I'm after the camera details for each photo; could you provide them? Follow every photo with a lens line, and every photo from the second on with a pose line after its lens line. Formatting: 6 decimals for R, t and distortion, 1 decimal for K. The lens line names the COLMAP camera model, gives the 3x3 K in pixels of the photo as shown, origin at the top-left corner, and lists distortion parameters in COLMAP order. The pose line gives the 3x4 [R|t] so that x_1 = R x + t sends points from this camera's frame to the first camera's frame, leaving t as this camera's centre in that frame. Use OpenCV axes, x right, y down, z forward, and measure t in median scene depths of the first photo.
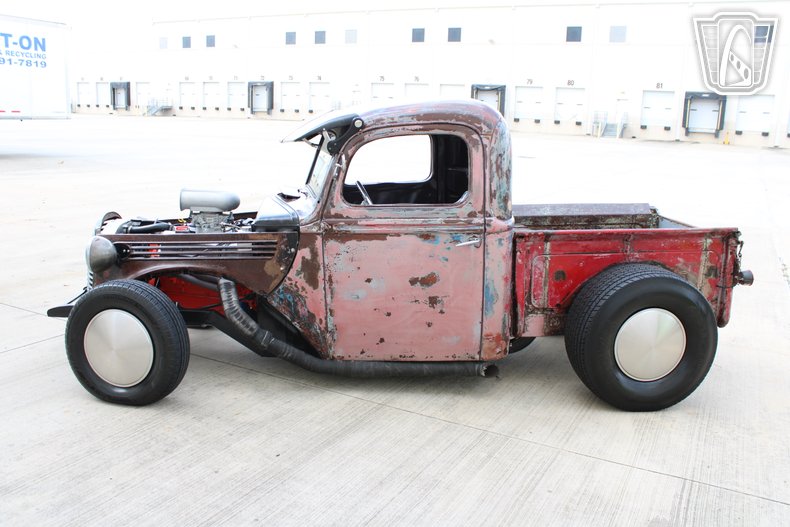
lens RADIAL K [[697.8, 0, 394.3], [0, 697.8, 263.1], [0, 0, 1]] dist [-0.163027, 0.148743]
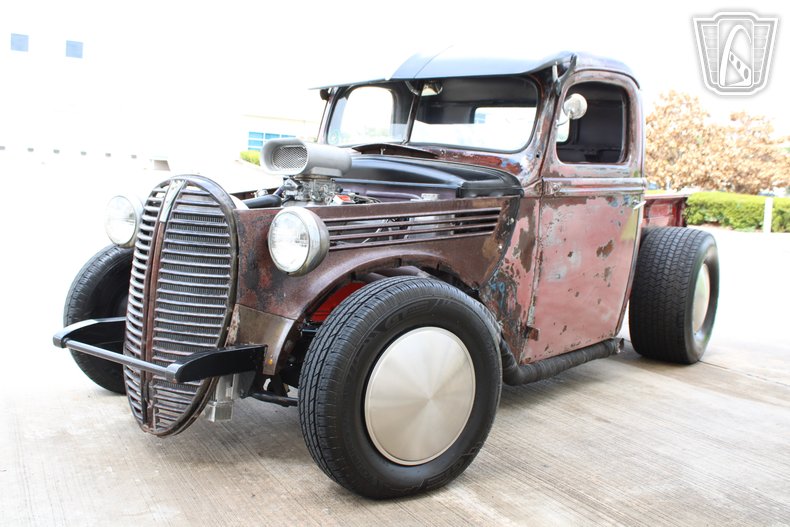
lens RADIAL K [[782.2, 0, 389.5], [0, 782.2, 261.1], [0, 0, 1]] dist [-0.124710, 0.124732]
pose [[0.663204, -0.069775, 0.745179, -0.848999], [0.115755, 0.993227, -0.010020, 0.017059], [-0.739433, 0.092903, 0.666789, 0.542465]]
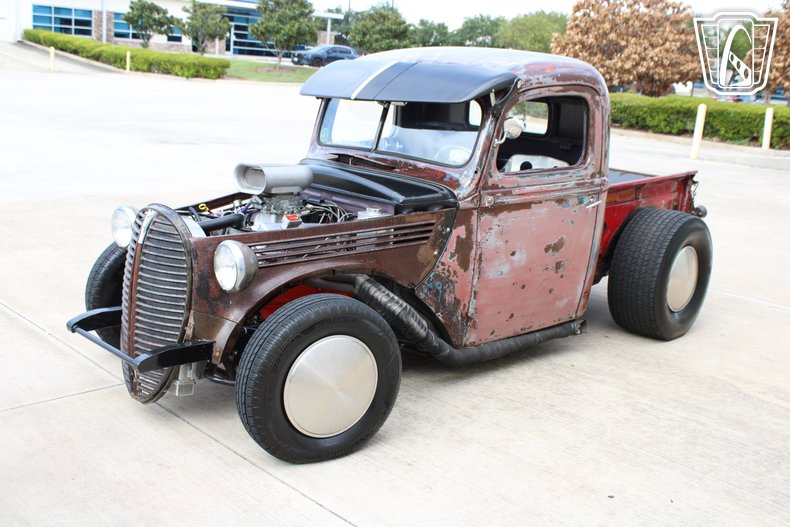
lens RADIAL K [[828.4, 0, 386.7], [0, 828.4, 261.5], [0, 0, 1]] dist [-0.116972, 0.113569]
pose [[0.772644, -0.132710, 0.620814, -0.840200], [0.093002, 0.991017, 0.096102, -0.084980], [-0.627991, -0.016516, 0.778046, 0.247932]]
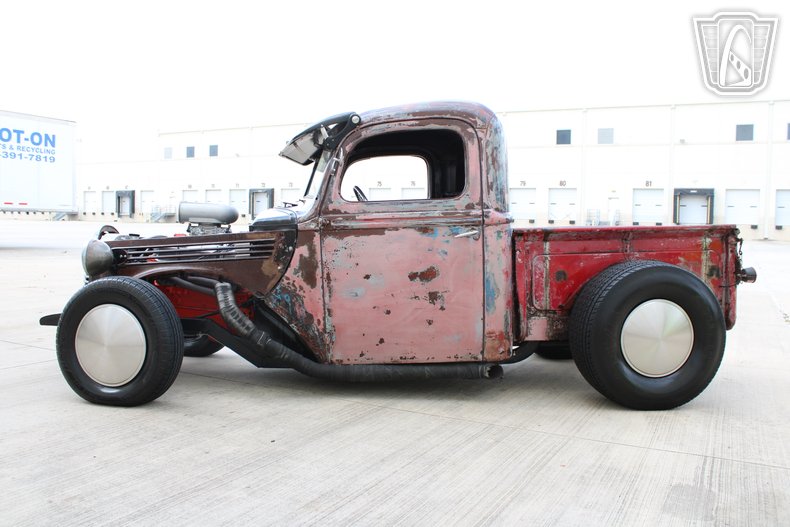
lens RADIAL K [[691.7, 0, 394.4], [0, 691.7, 262.4], [0, 0, 1]] dist [-0.165126, 0.147835]
pose [[0.999854, -0.016903, 0.002491, -0.000603], [0.017085, 0.987757, -0.155059, 0.154916], [0.000160, 0.155079, 0.987902, 0.031148]]
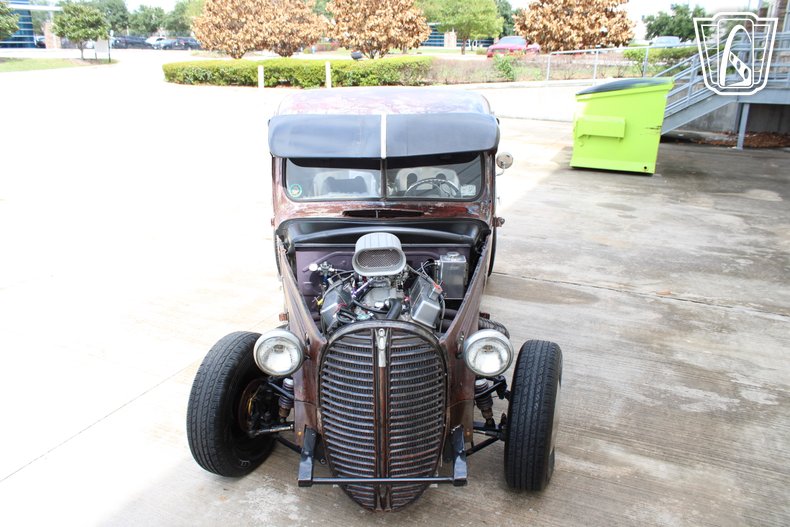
lens RADIAL K [[655.0, 0, 389.8], [0, 655.0, 263.6], [0, 0, 1]] dist [-0.169369, 0.145146]
pose [[0.092526, -0.357805, 0.929201, -1.067804], [0.205914, 0.919907, 0.333722, -0.359318], [-0.974186, 0.160457, 0.158793, 0.981477]]
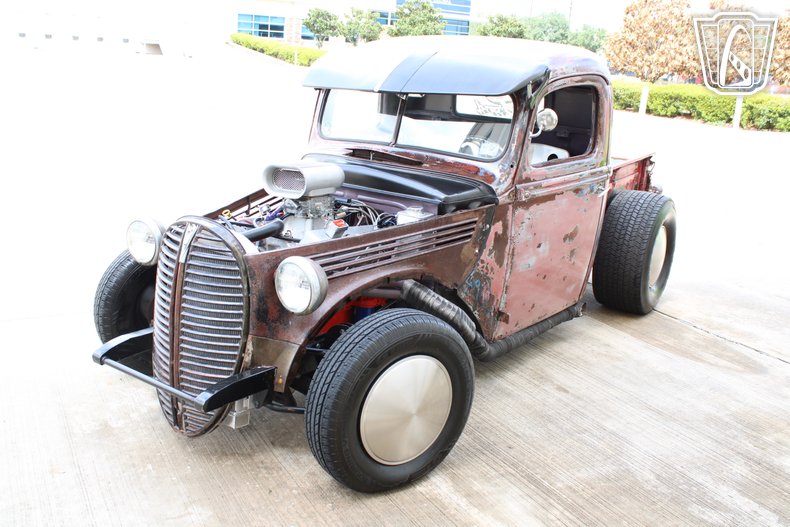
lens RADIAL K [[746.7, 0, 392.8], [0, 746.7, 265.4], [0, 0, 1]] dist [-0.143750, 0.141430]
pose [[0.647538, -0.202951, 0.734510, -0.880575], [0.119226, 0.978994, 0.165396, -0.133877], [-0.752649, -0.019528, 0.658133, 0.492020]]
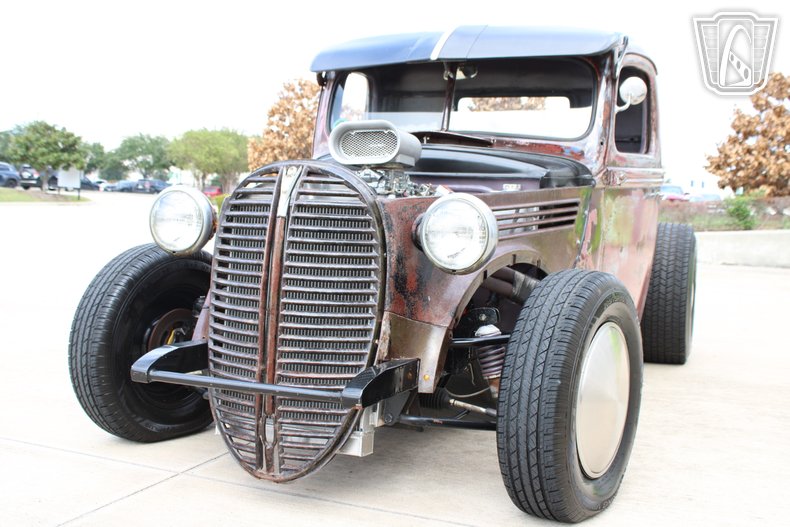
lens RADIAL K [[866.3, 0, 391.0], [0, 866.3, 249.9], [0, 0, 1]] dist [-0.143945, 0.203830]
pose [[0.457150, -0.060453, 0.887333, -0.978988], [0.159372, 0.987107, -0.014858, -0.000843], [-0.874994, 0.148208, 0.460890, 0.777858]]
